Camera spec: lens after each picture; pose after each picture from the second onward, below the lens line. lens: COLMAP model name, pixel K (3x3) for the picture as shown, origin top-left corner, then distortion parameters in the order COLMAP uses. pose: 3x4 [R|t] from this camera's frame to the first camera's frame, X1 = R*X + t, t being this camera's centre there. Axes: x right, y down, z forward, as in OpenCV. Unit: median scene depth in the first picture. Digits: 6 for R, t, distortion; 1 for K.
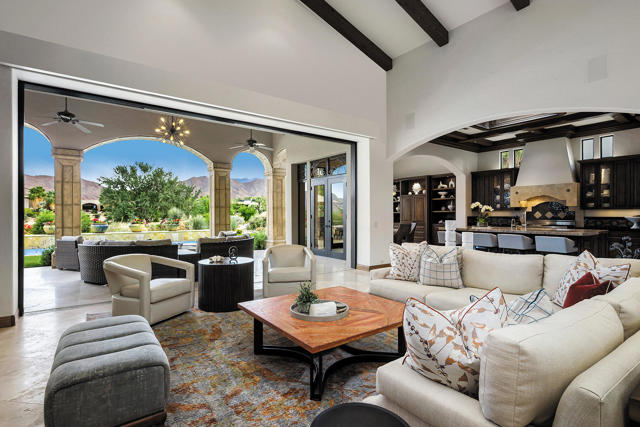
lens RADIAL K [[323.2, 0, 322.2], [0, 323.2, 213.4], [0, 0, 1]] dist [-0.001692, -0.000527]
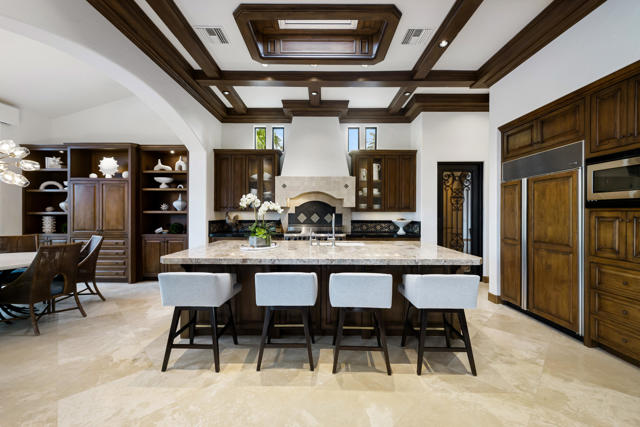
lens RADIAL K [[269.7, 0, 320.5], [0, 269.7, 211.4], [0, 0, 1]] dist [-0.002135, 0.000057]
pose [[0.605863, 0.008502, 0.795523, 0.176049], [-0.005891, 0.999963, -0.006200, -0.006029], [-0.795547, -0.000930, 0.605891, 0.530191]]
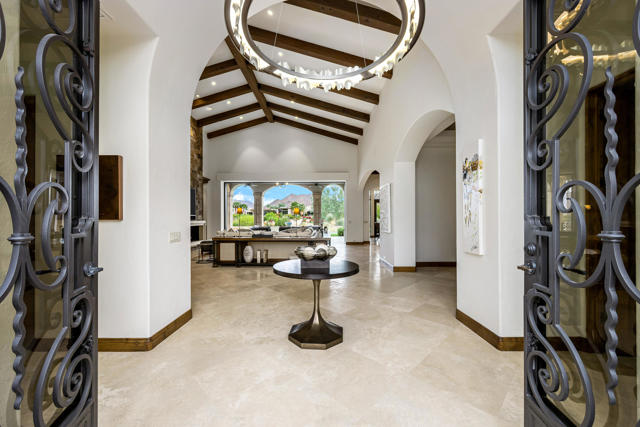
lens RADIAL K [[258.0, 0, 320.0], [0, 258.0, 217.4], [0, 0, 1]] dist [0.001214, 0.000017]
pose [[0.792974, -0.001783, -0.609253, 0.699207], [0.004085, 0.999989, 0.002391, -0.000349], [0.609242, -0.004384, 0.792972, -0.281487]]
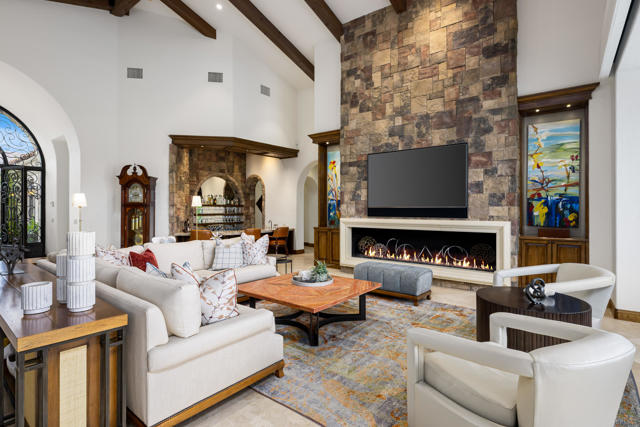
lens RADIAL K [[323.2, 0, 319.5], [0, 323.2, 207.2], [0, 0, 1]] dist [-0.001692, -0.000527]
pose [[-0.966979, 0.001172, -0.254854, 0.085301], [0.002853, 0.999977, -0.006229, -0.004012], [0.254840, -0.006751, -0.966960, 0.624564]]
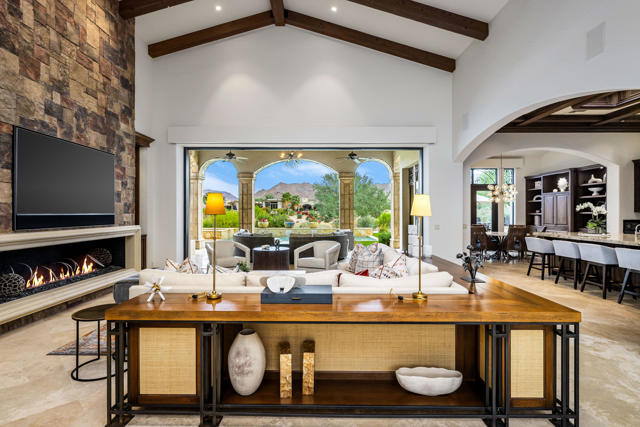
lens RADIAL K [[323.2, 0, 320.3], [0, 323.2, 212.9], [0, 0, 1]] dist [-0.001692, -0.000527]
pose [[0.801803, 0.001128, -0.597587, 0.332865], [0.001031, 0.999994, 0.003270, -0.010135], [0.597587, -0.003238, 0.801797, -0.023400]]
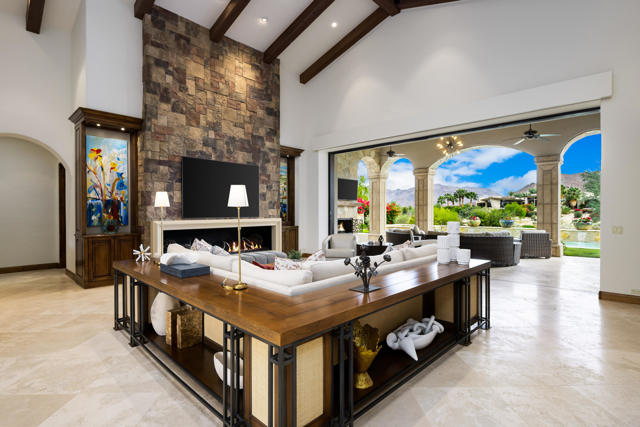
lens RADIAL K [[323.2, 0, 317.7], [0, 323.2, 213.1], [0, 0, 1]] dist [-0.001692, -0.000527]
pose [[0.160787, 0.006674, -0.986967, 0.488687], [0.004555, 0.999961, 0.007504, -0.003209], [0.986979, -0.005702, 0.160751, 0.215546]]
